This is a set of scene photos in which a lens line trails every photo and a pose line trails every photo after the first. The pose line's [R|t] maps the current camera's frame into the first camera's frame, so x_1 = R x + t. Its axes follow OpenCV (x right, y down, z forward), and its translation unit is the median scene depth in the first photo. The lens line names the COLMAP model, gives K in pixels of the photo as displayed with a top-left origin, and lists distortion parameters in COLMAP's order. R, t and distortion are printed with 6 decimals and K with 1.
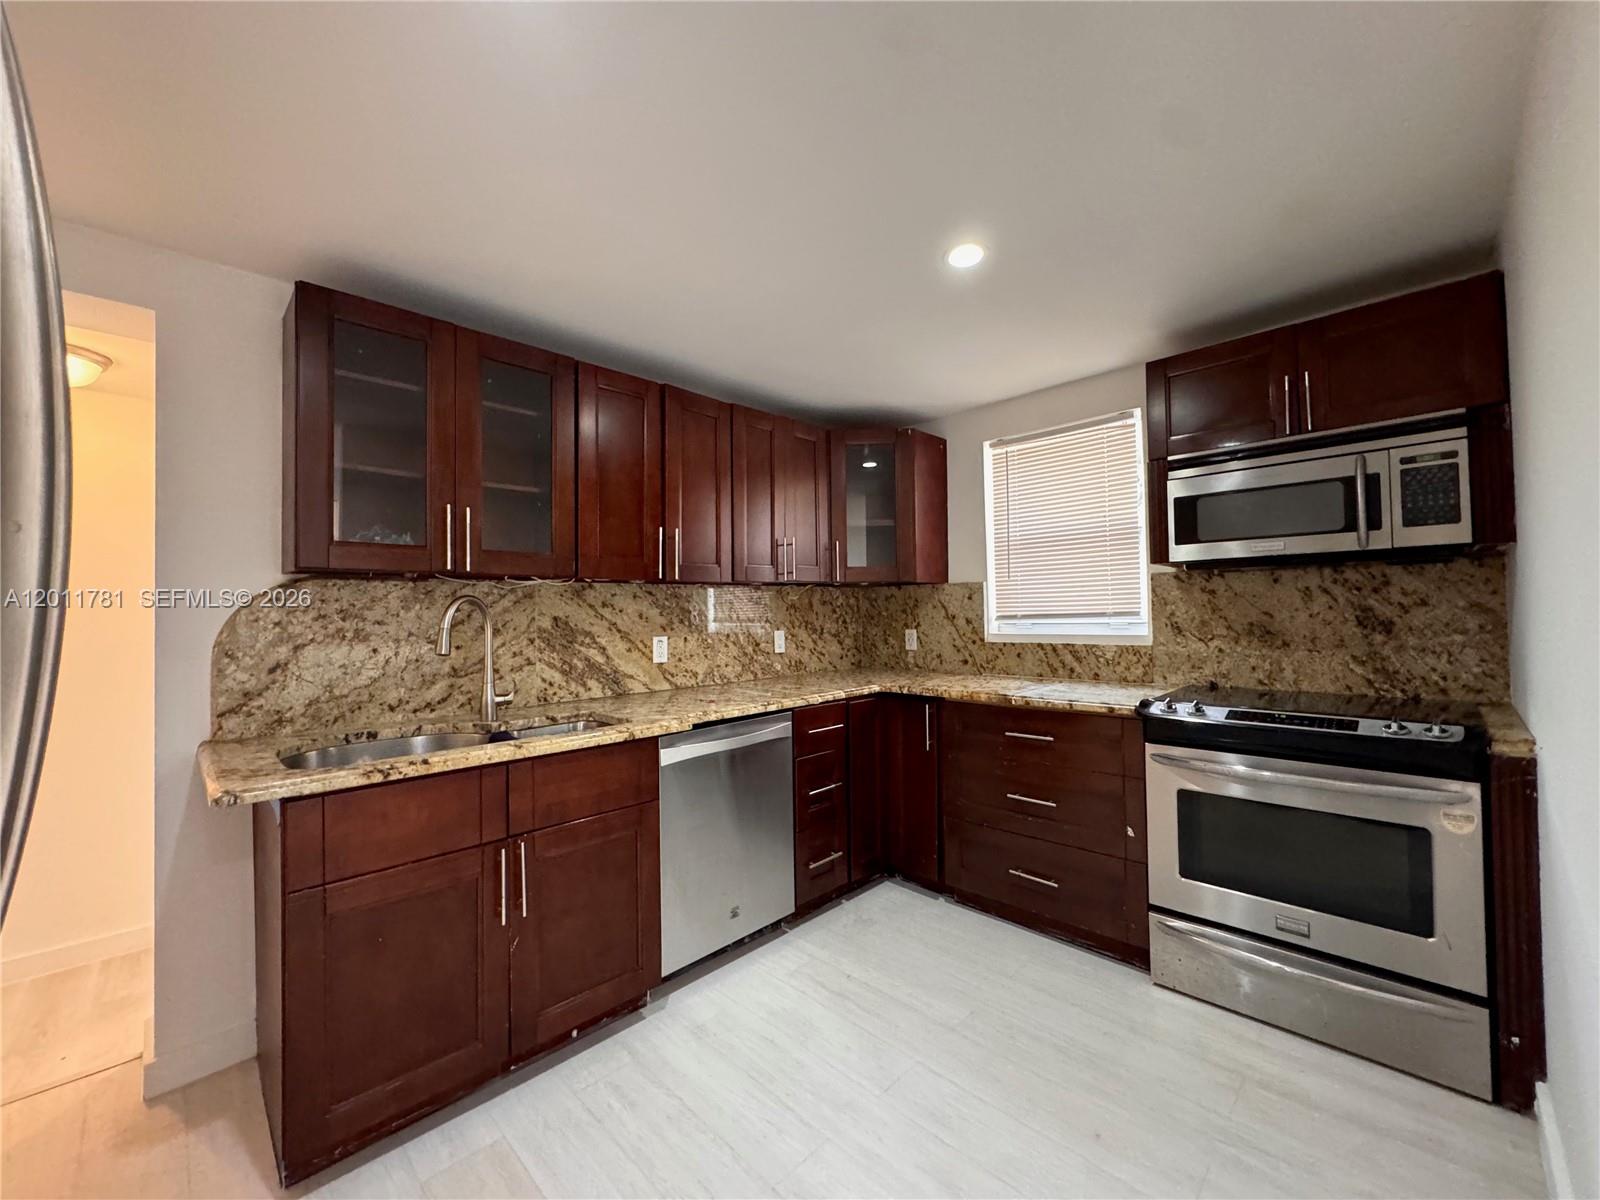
lens RADIAL K [[640.2, 0, 797.8], [0, 640.2, 598.6], [0, 0, 1]] dist [-0.004383, 0.000312]
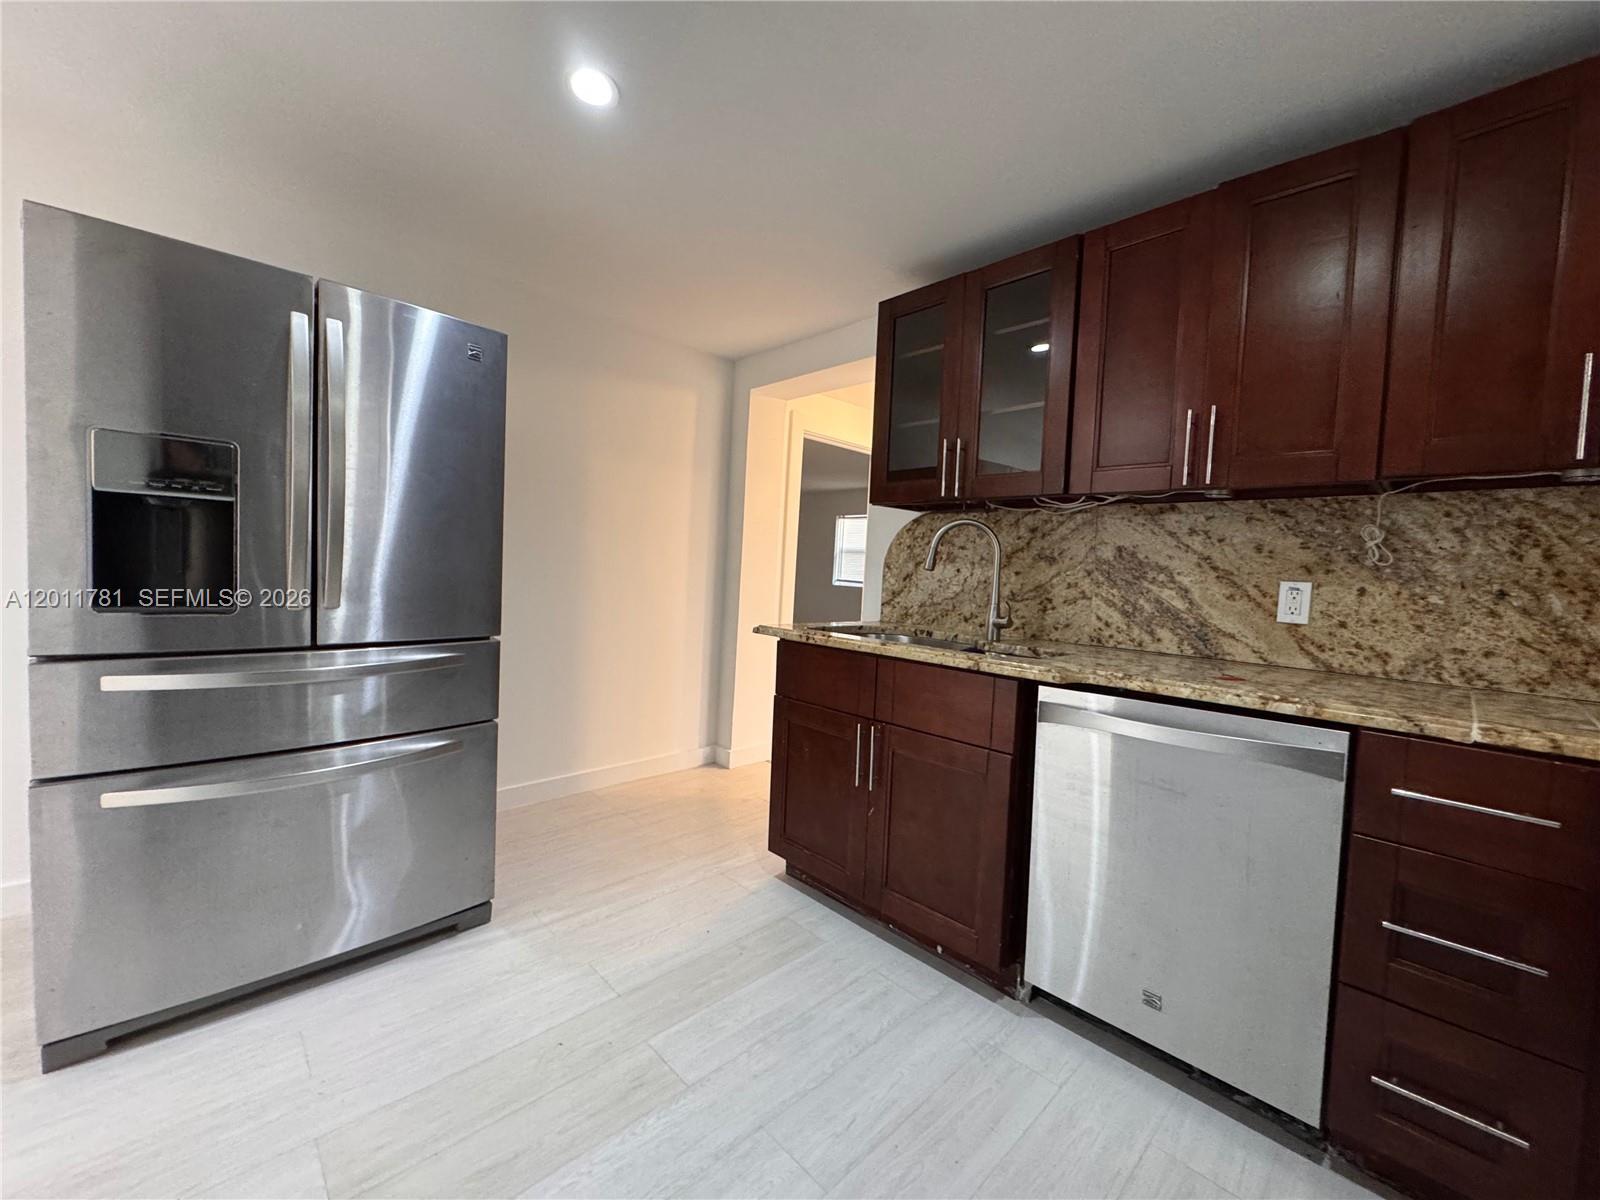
lens RADIAL K [[640.2, 0, 797.8], [0, 640.2, 598.6], [0, 0, 1]] dist [-0.004383, 0.000312]
pose [[-0.024126, 0.057134, -0.998075, 0.477577], [-0.028364, 0.997925, 0.057811, 0.060480], [0.999306, 0.029704, -0.022456, 0.596467]]
